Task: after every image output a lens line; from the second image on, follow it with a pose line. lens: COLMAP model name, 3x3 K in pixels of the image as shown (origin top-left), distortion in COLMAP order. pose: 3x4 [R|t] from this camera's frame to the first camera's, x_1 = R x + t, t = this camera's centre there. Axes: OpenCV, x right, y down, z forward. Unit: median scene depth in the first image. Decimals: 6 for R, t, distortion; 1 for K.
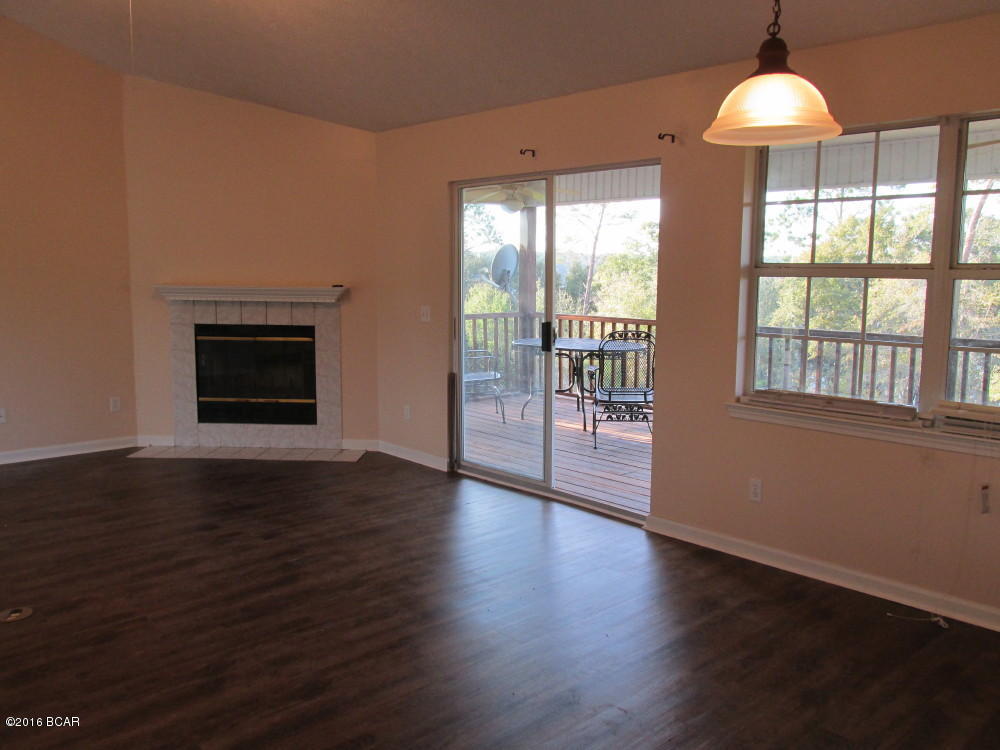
lens RADIAL K [[833.6, 0, 500.0], [0, 833.6, 375.0], [0, 0, 1]] dist [-0.022072, -0.010440]
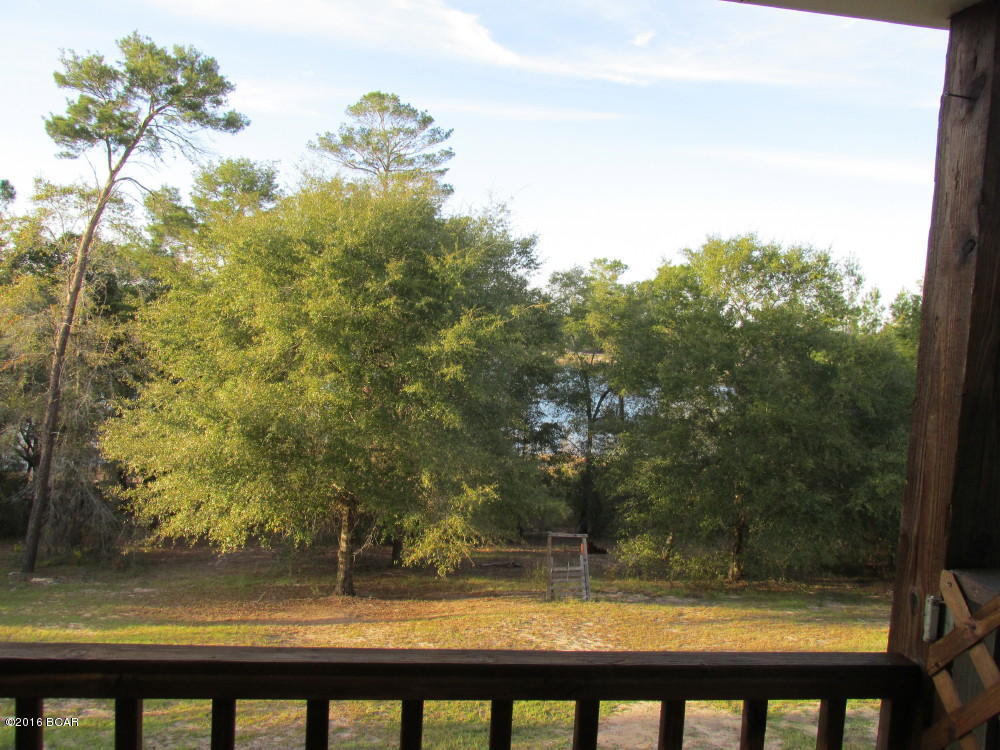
lens RADIAL K [[833.6, 0, 500.0], [0, 833.6, 375.0], [0, 0, 1]] dist [-0.022072, -0.010440]
pose [[0.563887, -0.021865, 0.825562, 0.398414], [0.049424, 0.998751, -0.007306, -0.079210], [-0.824371, 0.044922, 0.564264, 0.639962]]
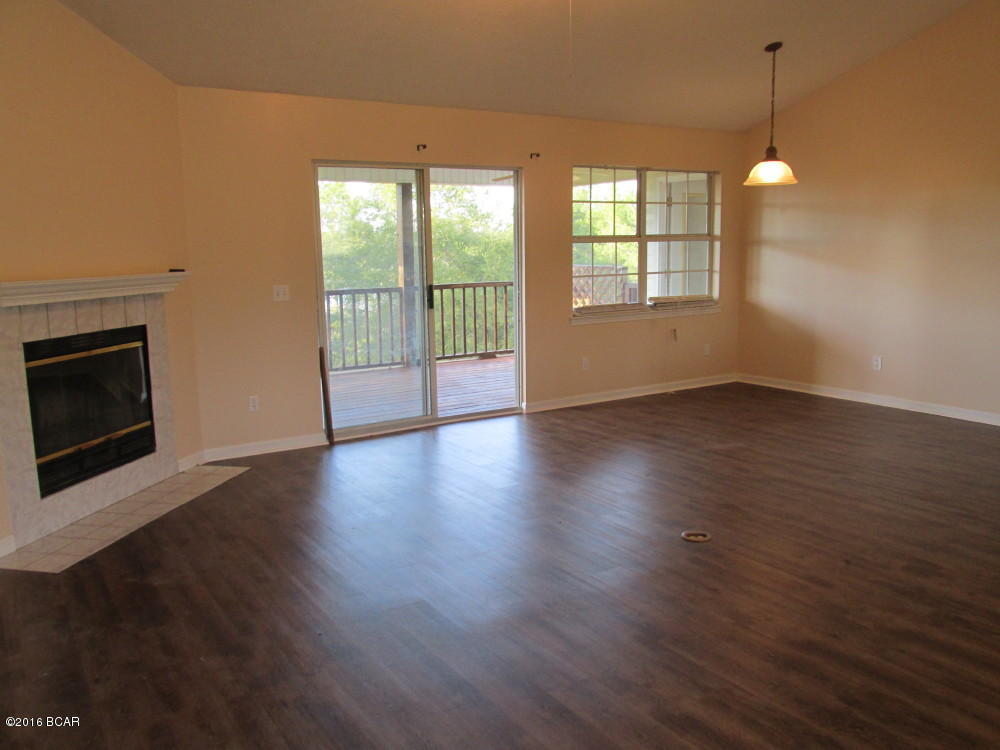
lens RADIAL K [[833.6, 0, 500.0], [0, 833.6, 375.0], [0, 0, 1]] dist [-0.022072, -0.010440]
pose [[0.153703, -0.165110, 0.974225, -0.922747], [0.144856, 0.979054, 0.143074, -0.075434], [-0.977442, 0.119131, 0.174401, 0.551030]]
